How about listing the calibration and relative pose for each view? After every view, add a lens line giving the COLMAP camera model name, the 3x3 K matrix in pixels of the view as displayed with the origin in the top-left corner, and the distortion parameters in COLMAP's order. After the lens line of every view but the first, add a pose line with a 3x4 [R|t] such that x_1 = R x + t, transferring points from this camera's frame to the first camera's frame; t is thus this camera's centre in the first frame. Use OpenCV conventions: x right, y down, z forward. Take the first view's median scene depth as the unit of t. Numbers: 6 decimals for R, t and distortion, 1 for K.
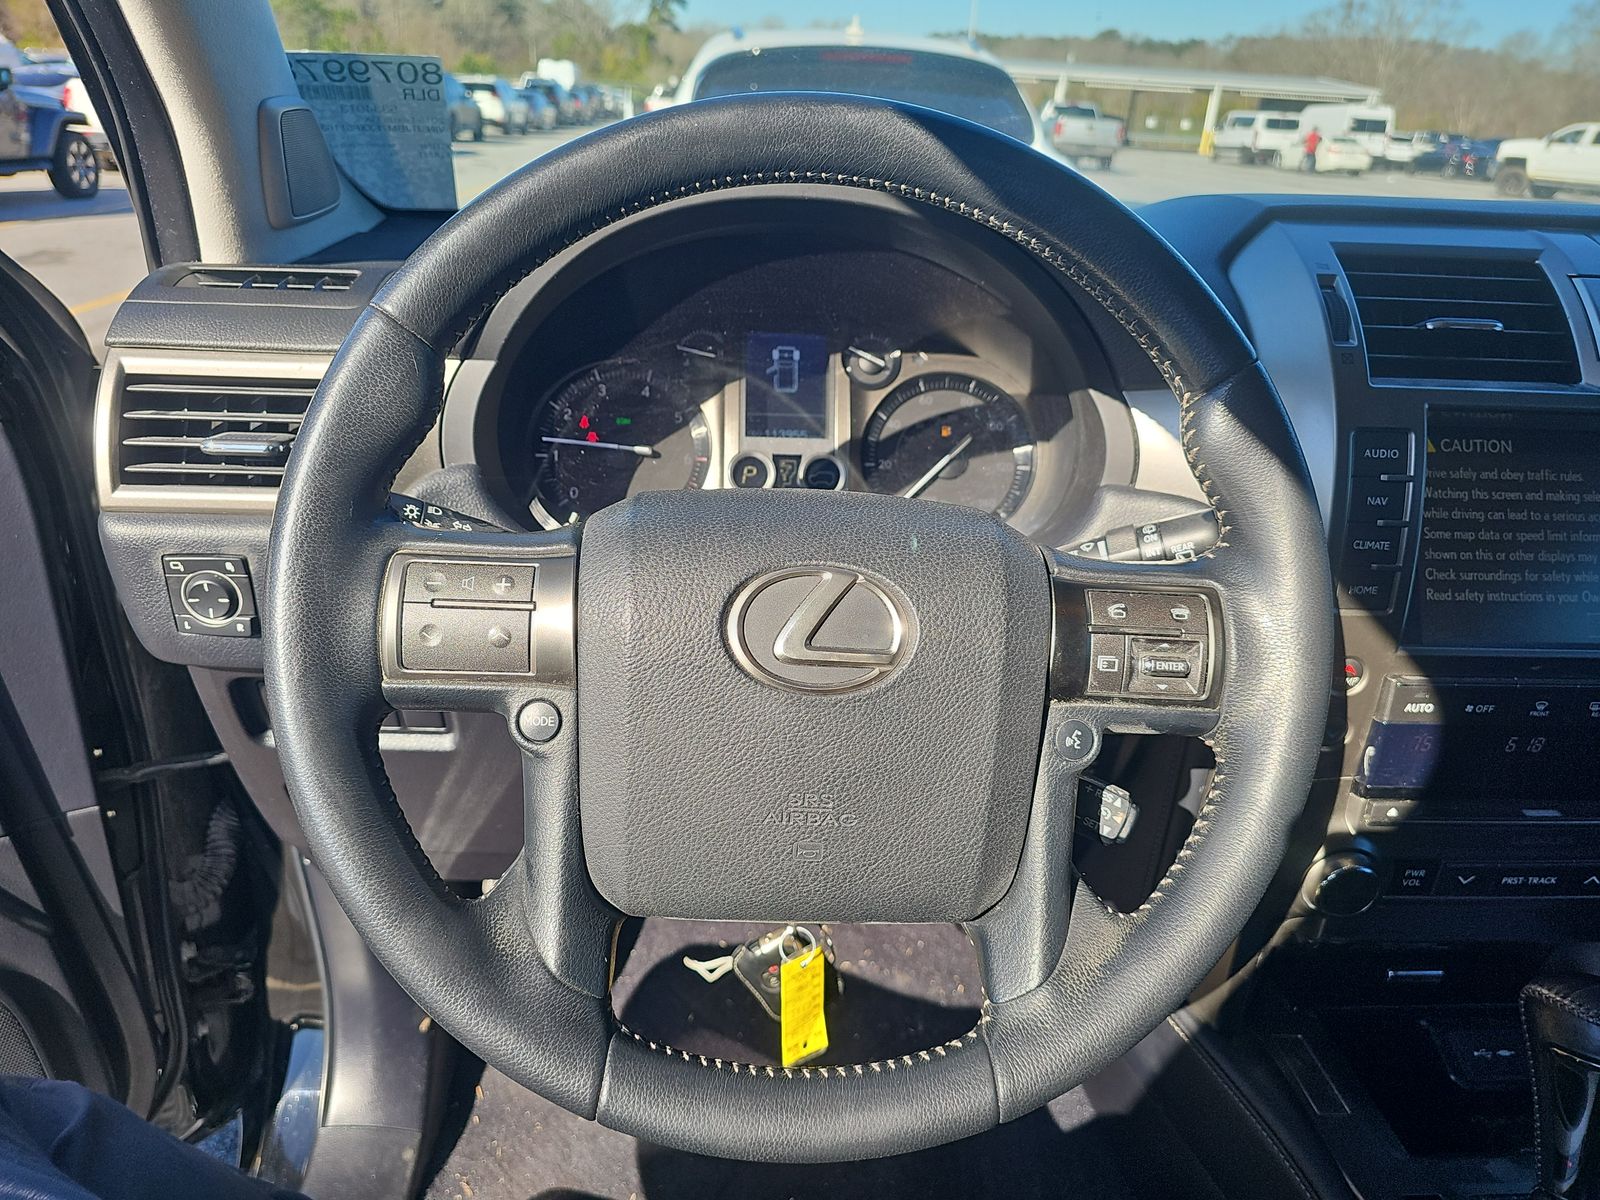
lens RADIAL K [[1114.4, 0, 782.2], [0, 1114.4, 604.4], [0, 0, 1]] dist [0.052821, -0.067824]
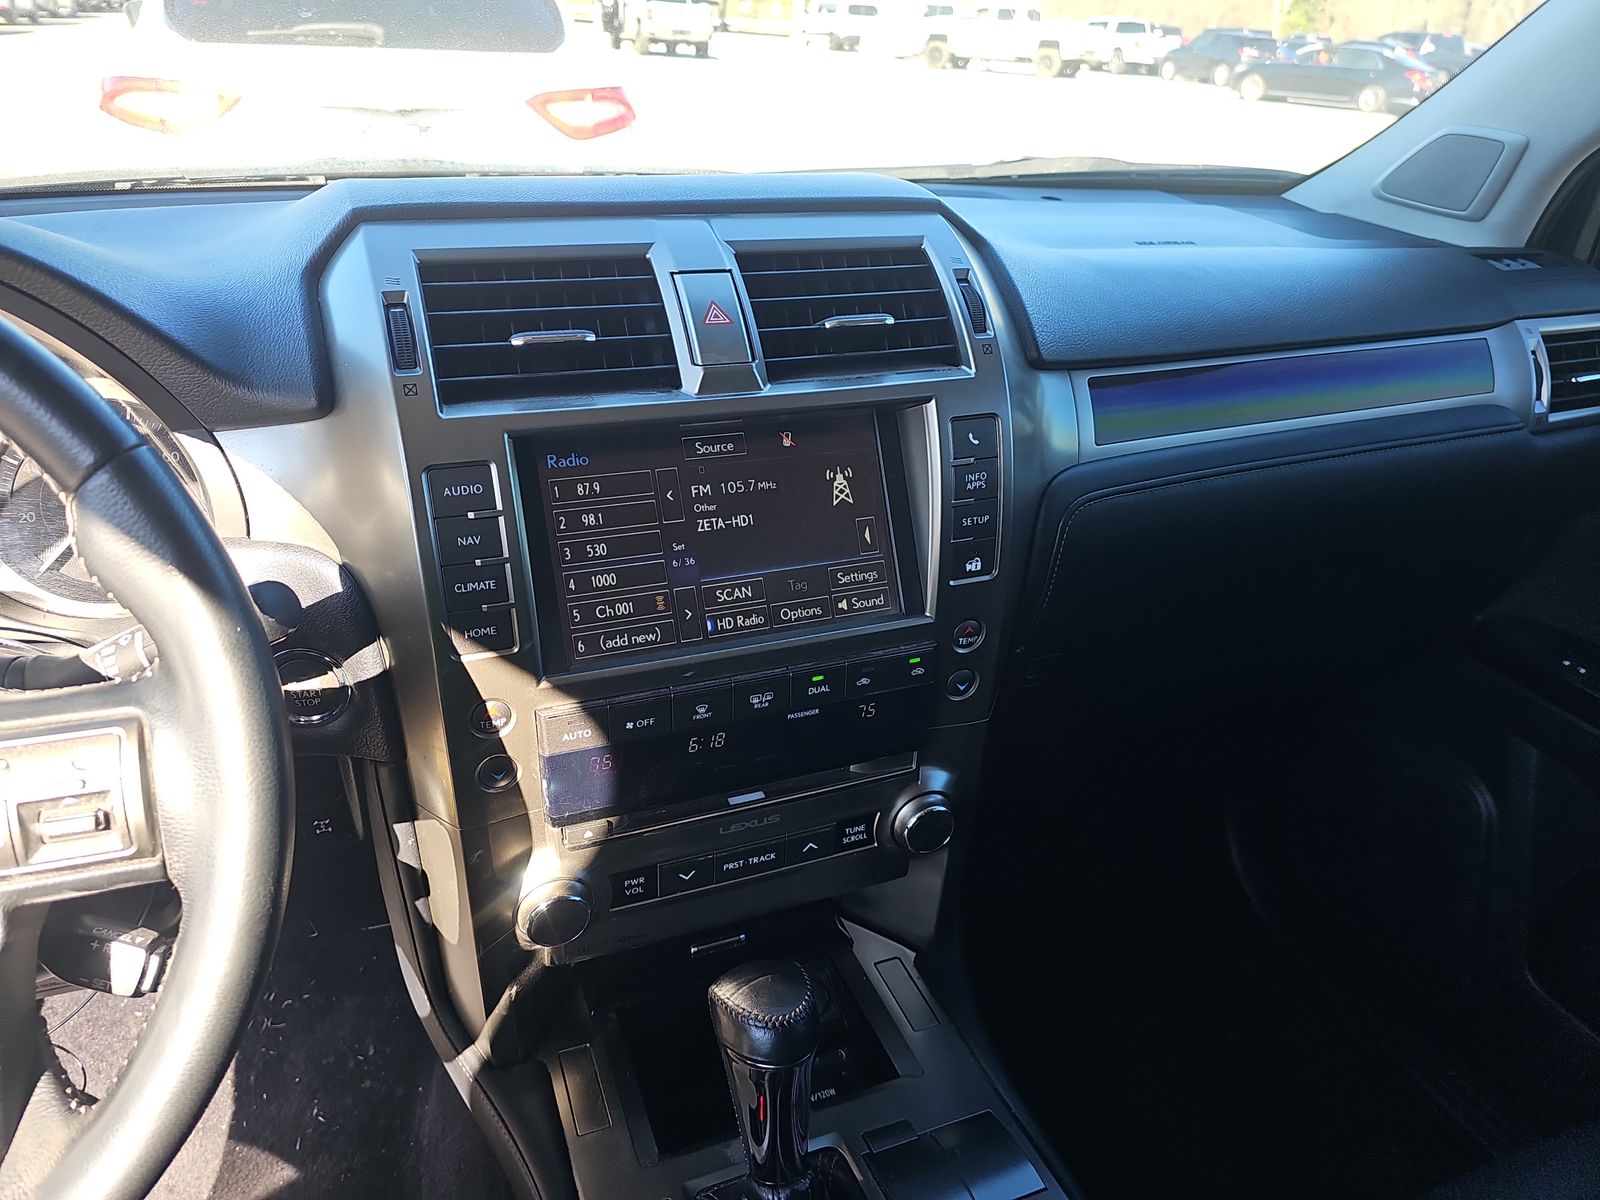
lens RADIAL K [[1114.4, 0, 782.2], [0, 1114.4, 604.4], [0, 0, 1]] dist [0.052821, -0.067824]
pose [[0.945740, -0.150875, 0.287773, 0.470280], [0.126302, 0.986709, 0.102237, -0.095851], [-0.299373, -0.060344, 0.952226, 0.031609]]
